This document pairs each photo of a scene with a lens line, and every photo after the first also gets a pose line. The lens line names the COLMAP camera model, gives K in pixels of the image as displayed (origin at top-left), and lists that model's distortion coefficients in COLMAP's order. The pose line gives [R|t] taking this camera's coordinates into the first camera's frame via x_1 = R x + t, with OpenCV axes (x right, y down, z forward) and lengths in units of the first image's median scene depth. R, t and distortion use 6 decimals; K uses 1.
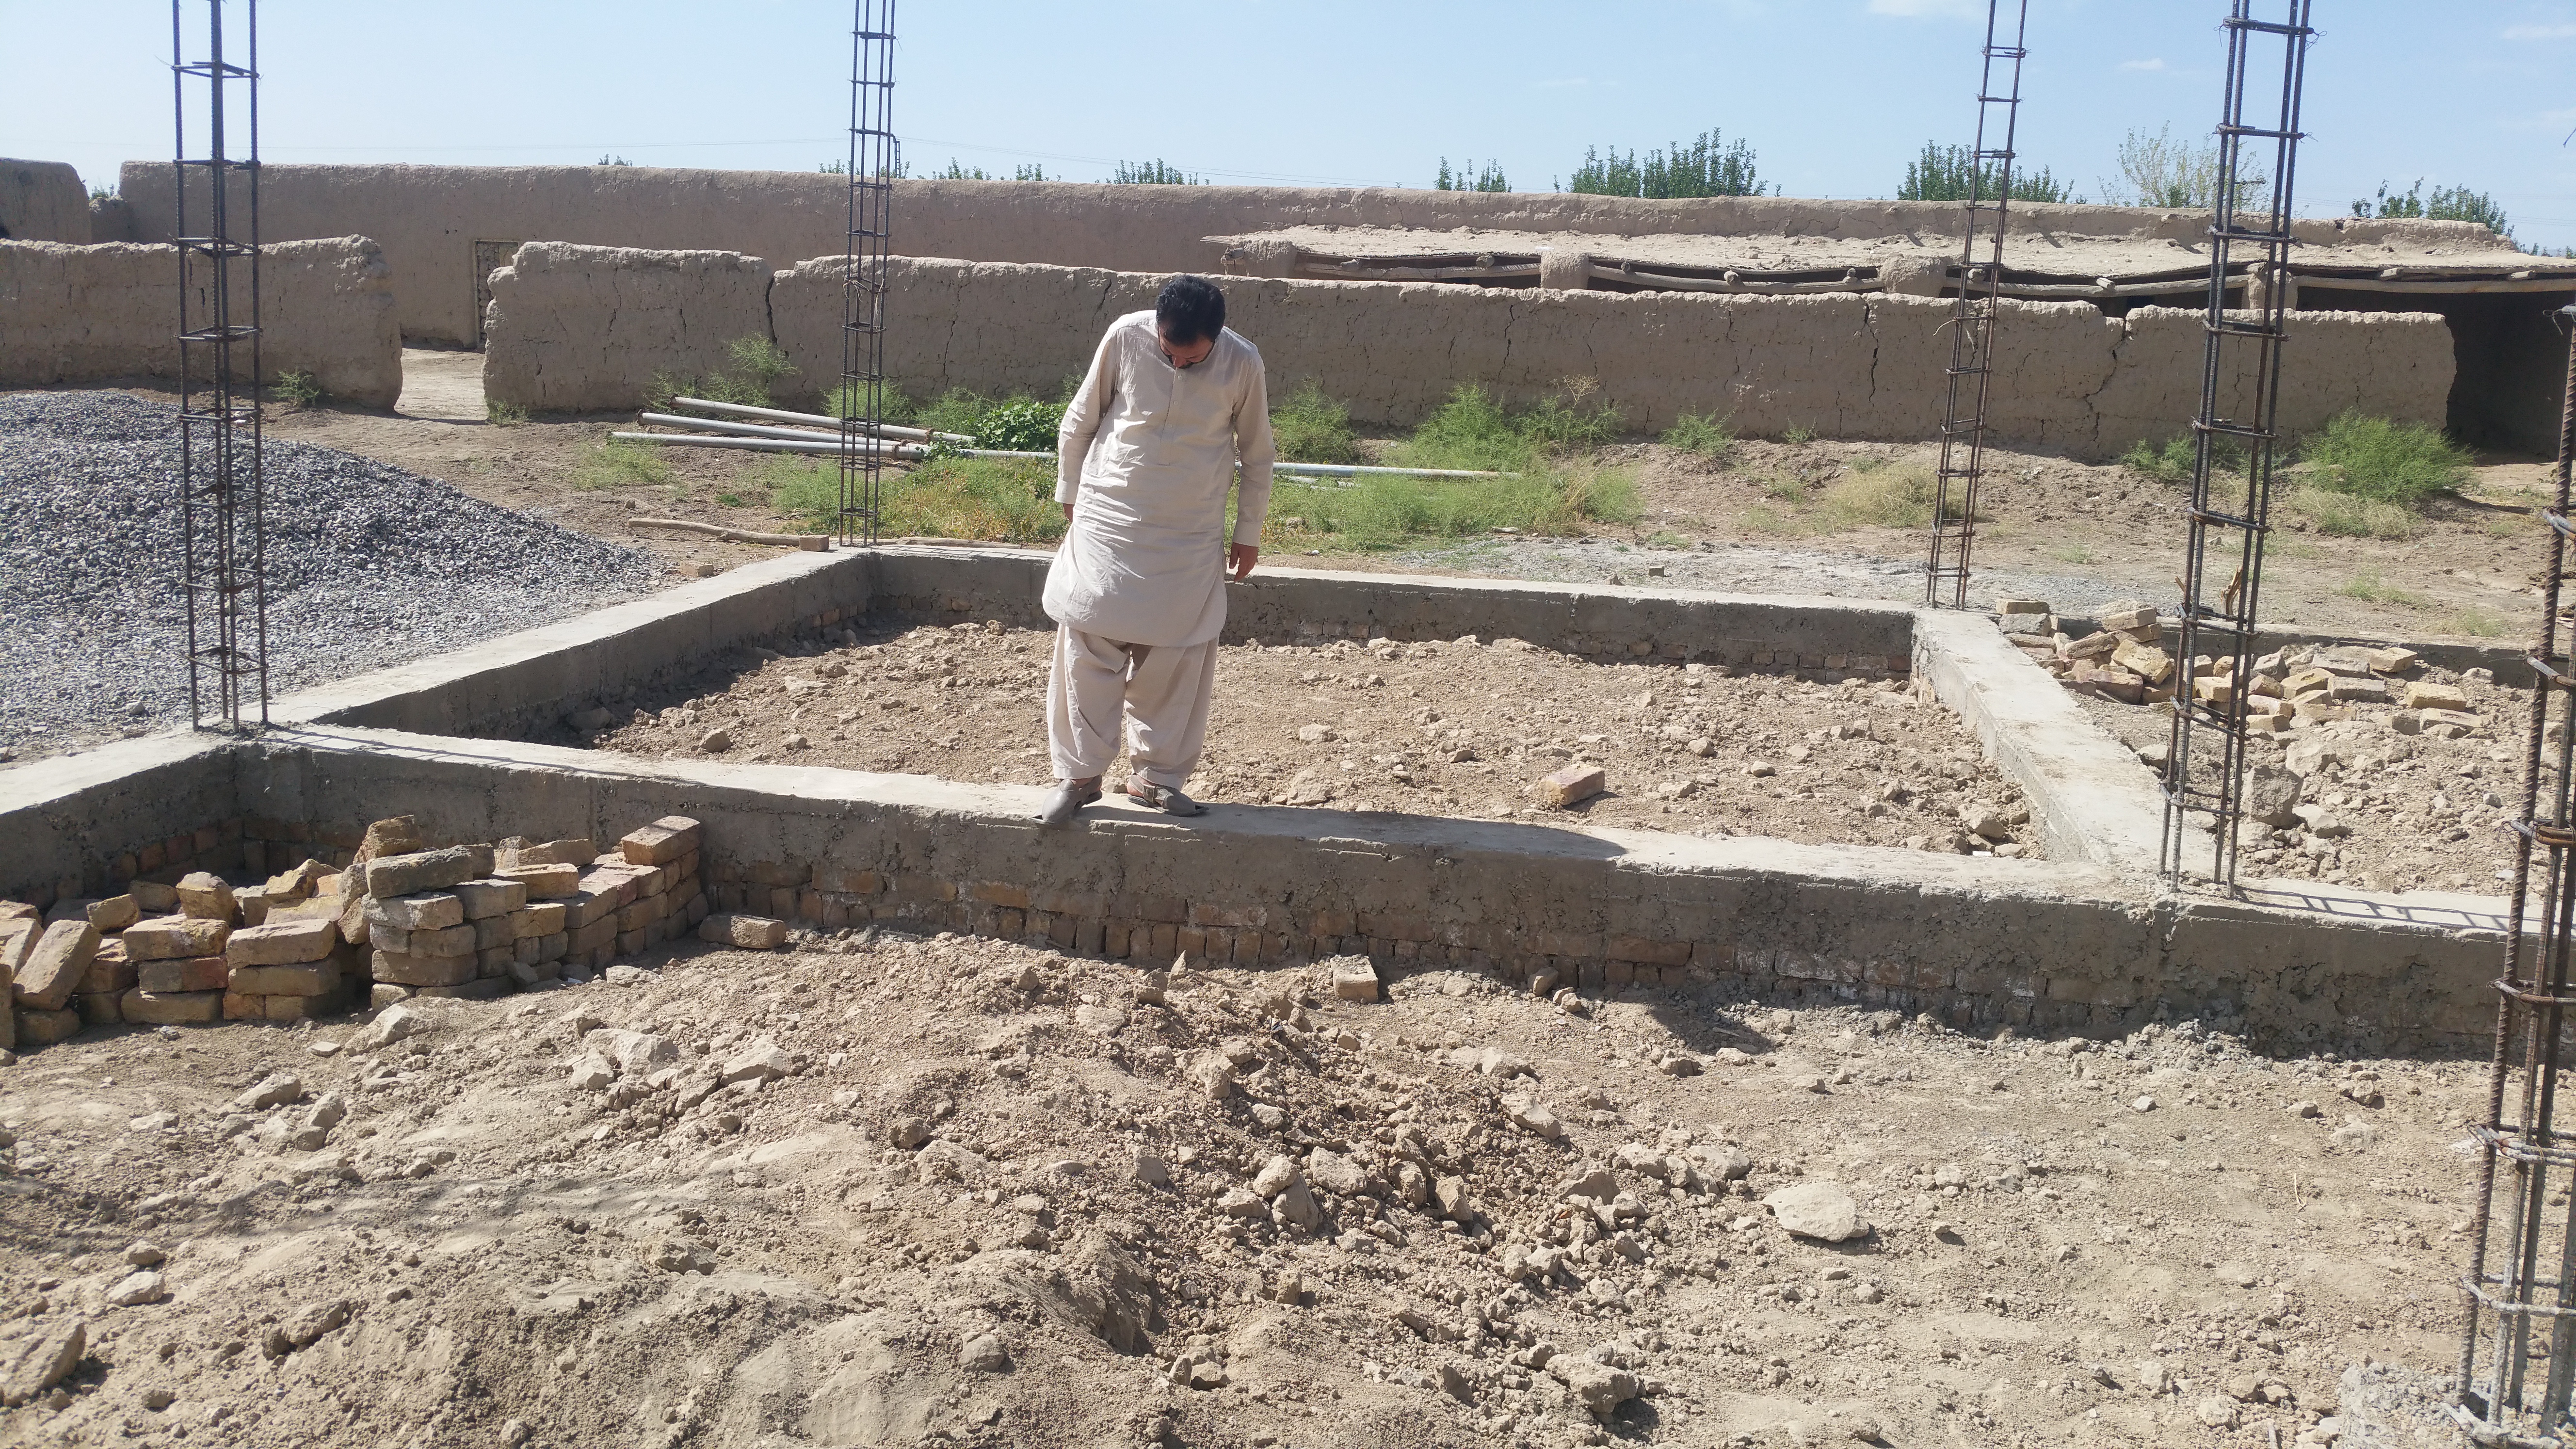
lens RADIAL K [[2155.6, 0, 1283.8], [0, 2155.6, 728.9], [0, 0, 1]] dist [0.078686, -0.157942]
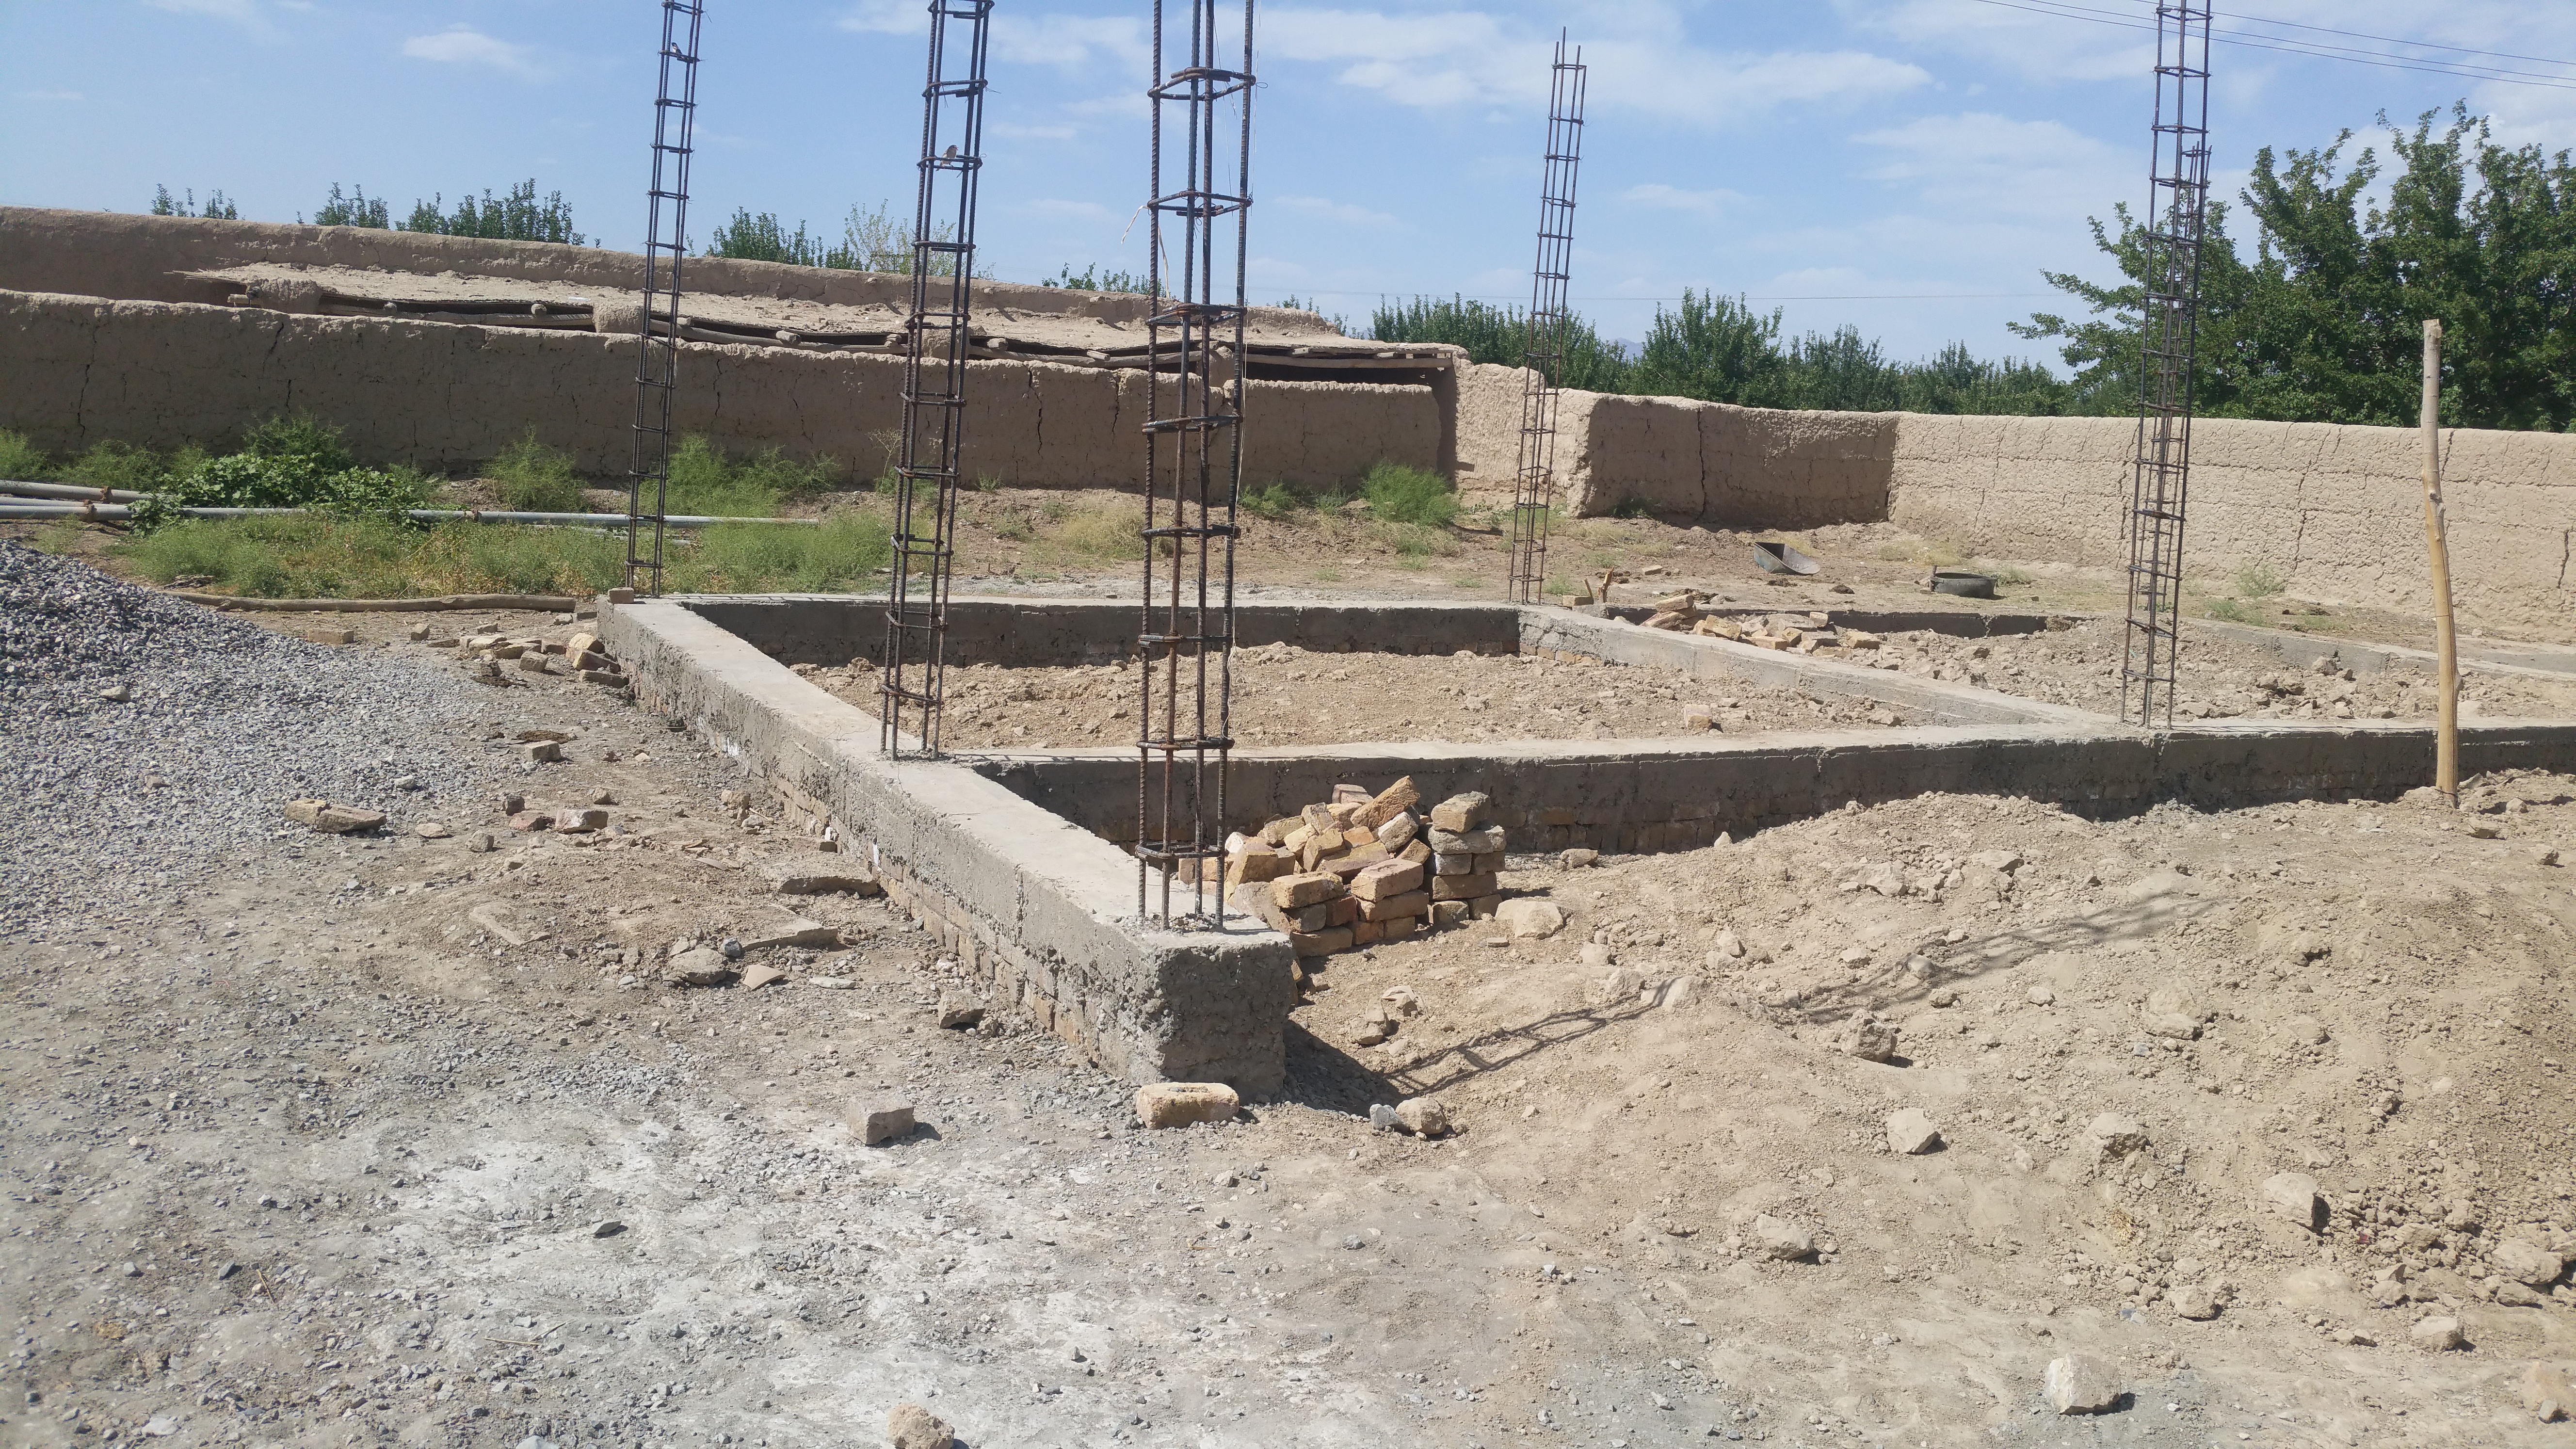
lens RADIAL K [[2155.6, 0, 1288.2], [0, 2155.6, 743.9], [0, 0, 1]] dist [0.078686, -0.157942]
pose [[0.795687, -0.084914, 0.599726, -0.308668], [0.093655, 0.995465, 0.016688, -0.002383], [-0.598423, 0.042889, 0.800031, -0.000602]]
